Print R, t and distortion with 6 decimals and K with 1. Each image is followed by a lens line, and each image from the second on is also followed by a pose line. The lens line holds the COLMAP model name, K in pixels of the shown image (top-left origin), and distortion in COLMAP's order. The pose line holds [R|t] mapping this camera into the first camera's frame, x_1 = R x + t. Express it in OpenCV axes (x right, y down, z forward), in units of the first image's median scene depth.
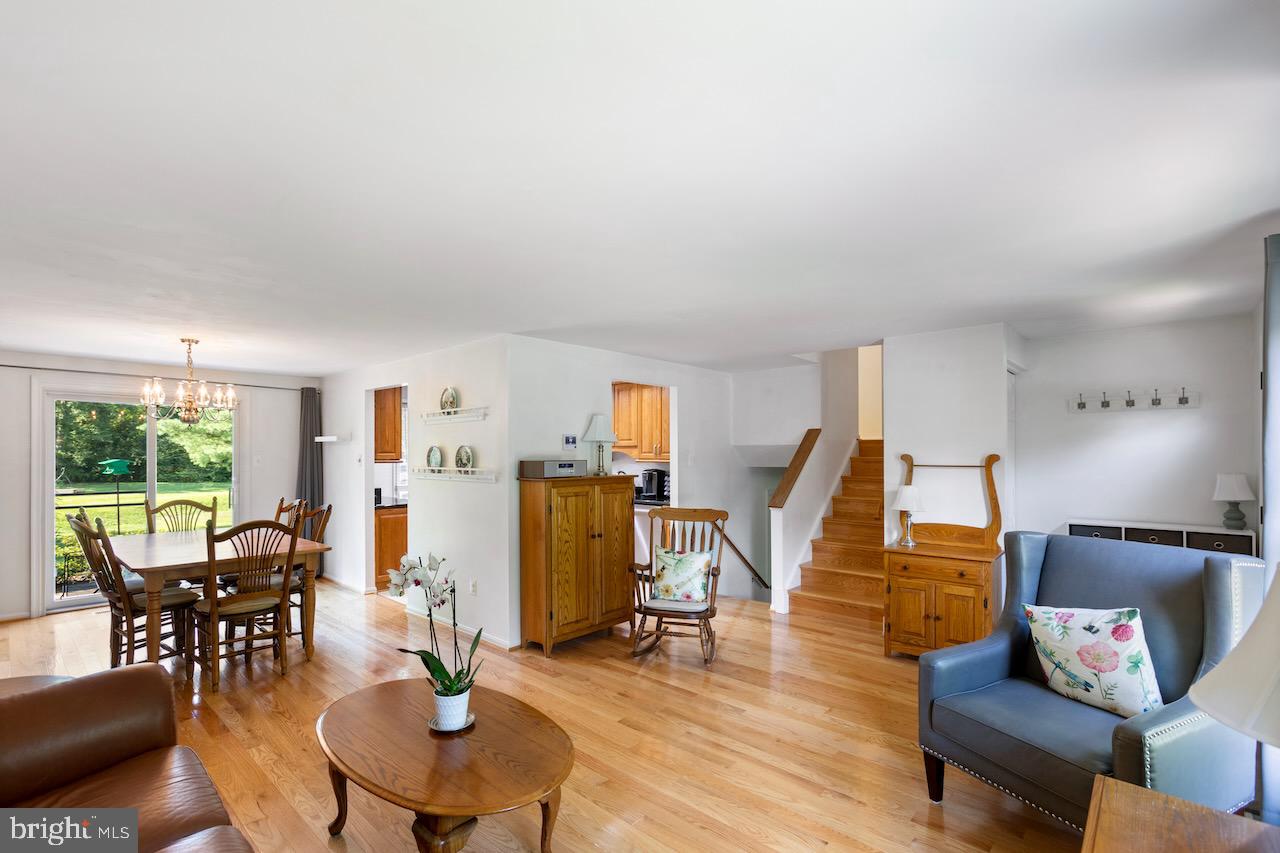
lens RADIAL K [[579.9, 0, 652.2], [0, 579.9, 454.0], [0, 0, 1]] dist [-0.010341, 0.000719]
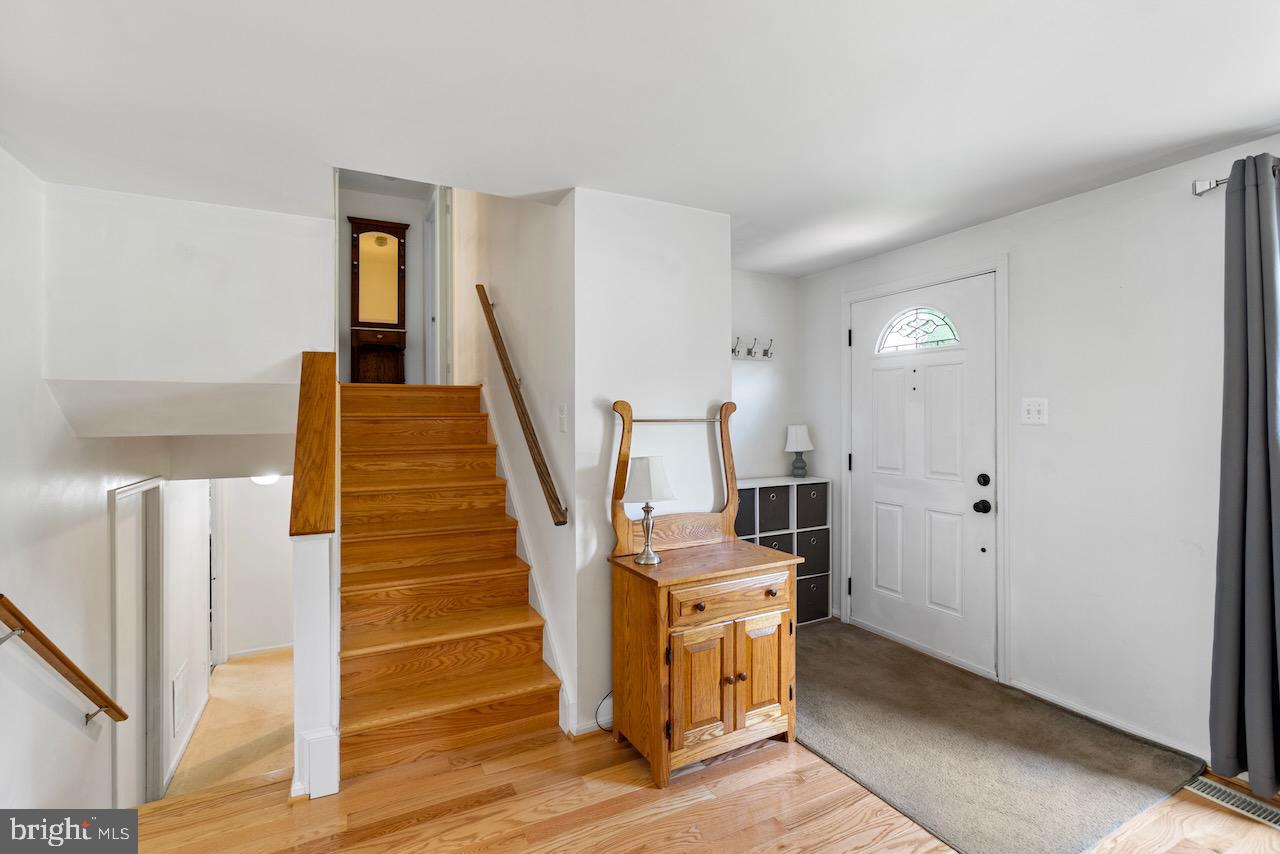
lens RADIAL K [[579.9, 0, 636.9], [0, 579.9, 415.0], [0, 0, 1]] dist [-0.010341, 0.000719]
pose [[0.382257, 0.003769, 0.924049, -0.084420], [0.005512, 0.999965, -0.006358, 0.019769], [-0.924040, 0.007523, 0.382222, 0.823921]]
